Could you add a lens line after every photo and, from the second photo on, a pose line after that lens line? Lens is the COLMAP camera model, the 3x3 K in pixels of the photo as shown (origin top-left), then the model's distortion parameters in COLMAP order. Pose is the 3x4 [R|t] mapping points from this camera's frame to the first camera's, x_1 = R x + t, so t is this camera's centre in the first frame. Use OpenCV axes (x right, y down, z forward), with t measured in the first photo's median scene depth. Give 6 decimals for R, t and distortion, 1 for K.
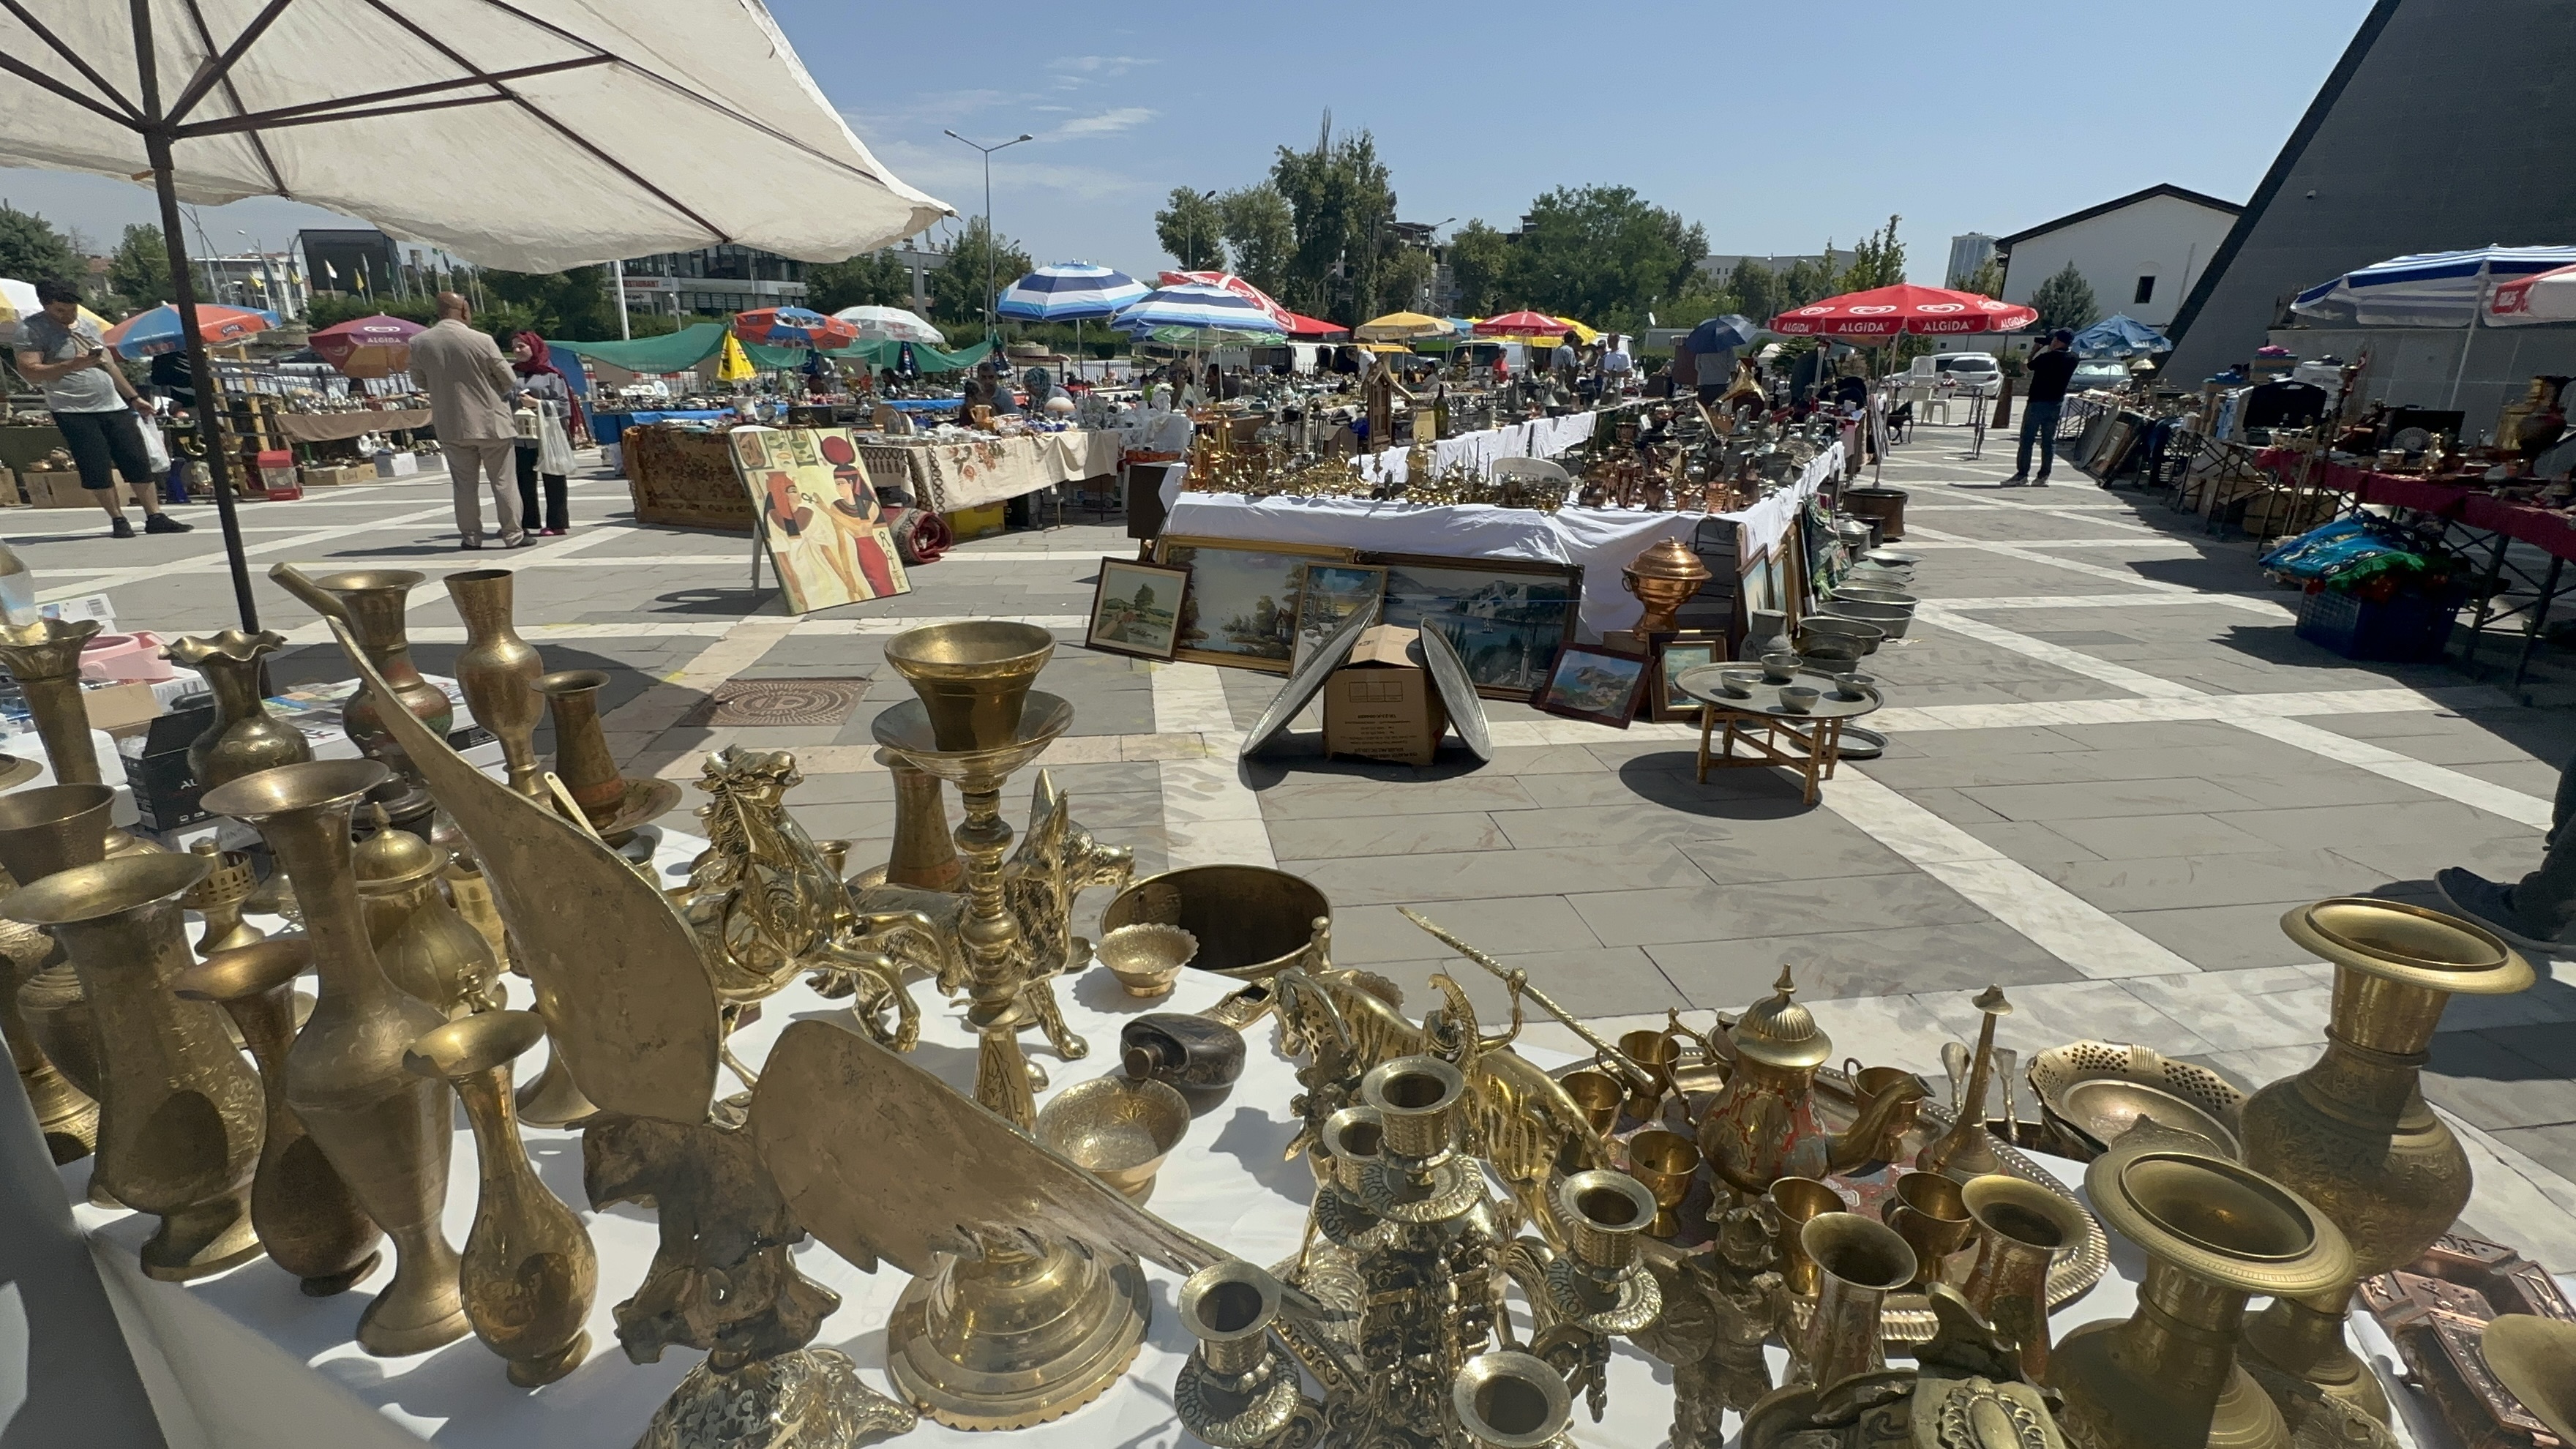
lens RADIAL K [[1205.8, 0, 1288.0], [0, 1205.8, 724.5], [0, 0, 1]] dist [-0.001261, 0.000163]
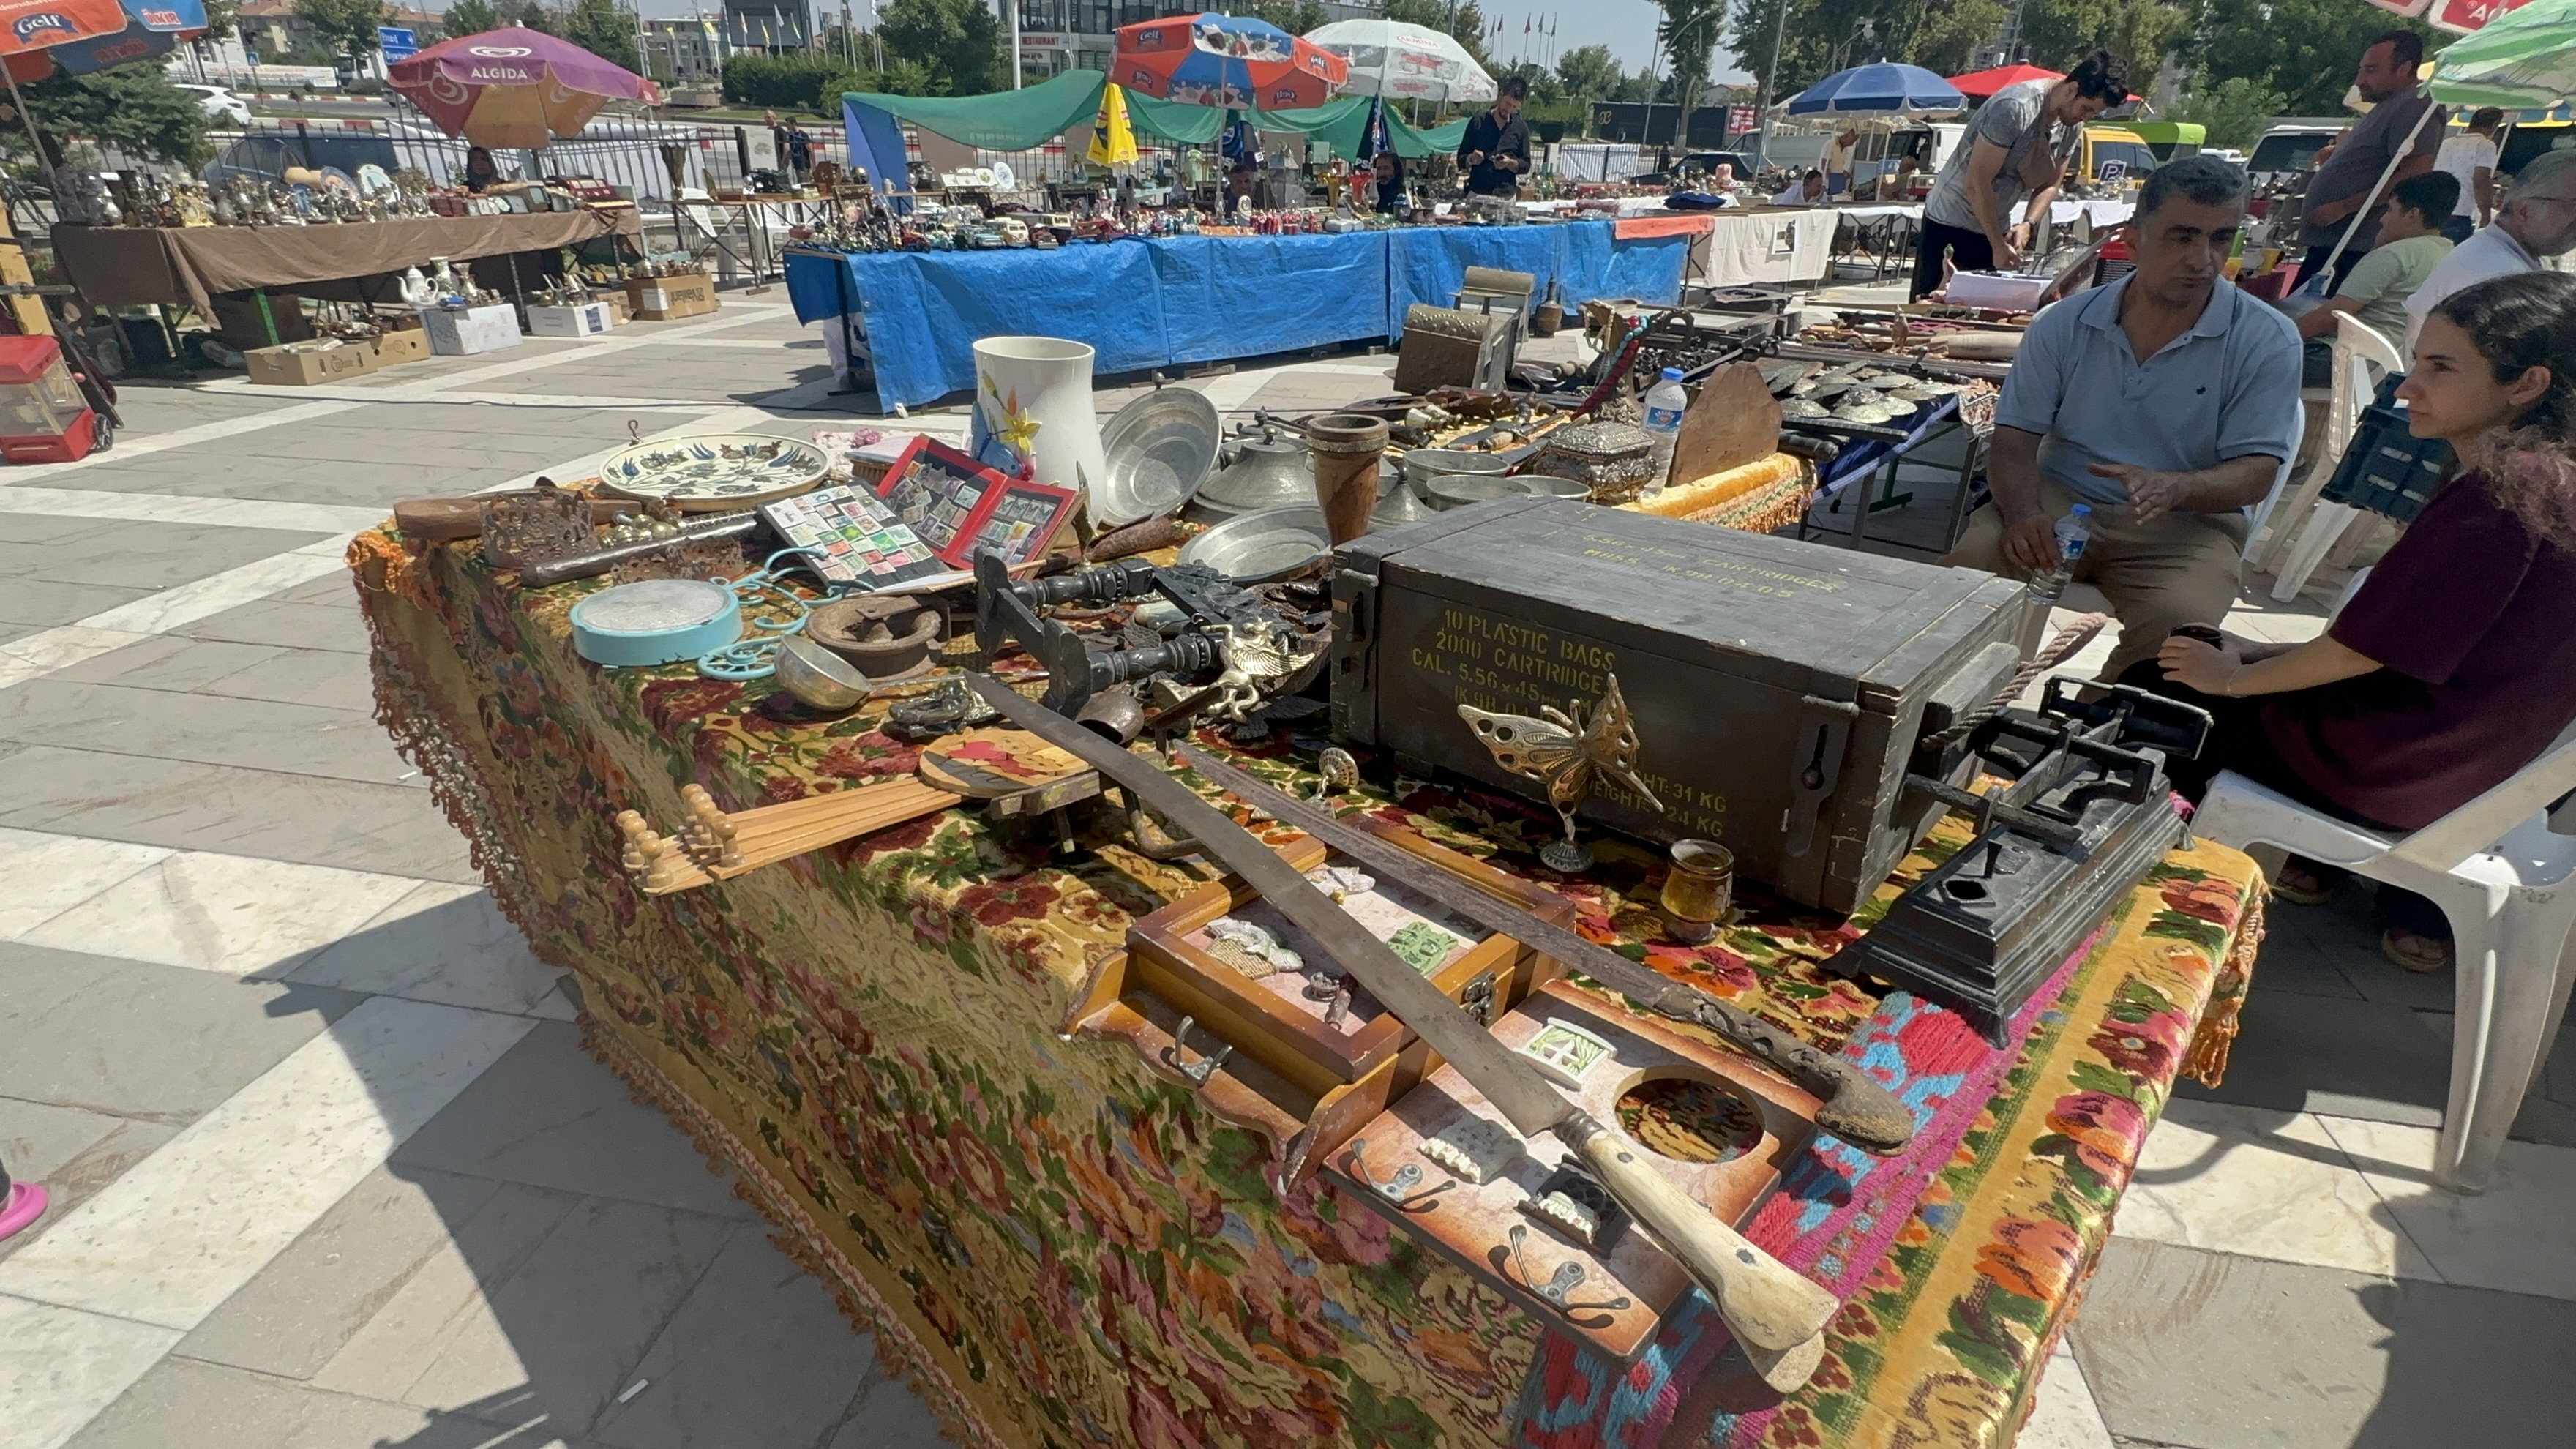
lens RADIAL K [[1295.6, 0, 1288.0], [0, 1295.6, 724.5], [0, 0, 1]] dist [-0.002136, -0.000253]
pose [[0.953891, 0.141556, -0.264679, -0.199392], [-0.106043, 0.983876, 0.144025, -0.136060], [0.280799, -0.109317, 0.953521, 0.455481]]
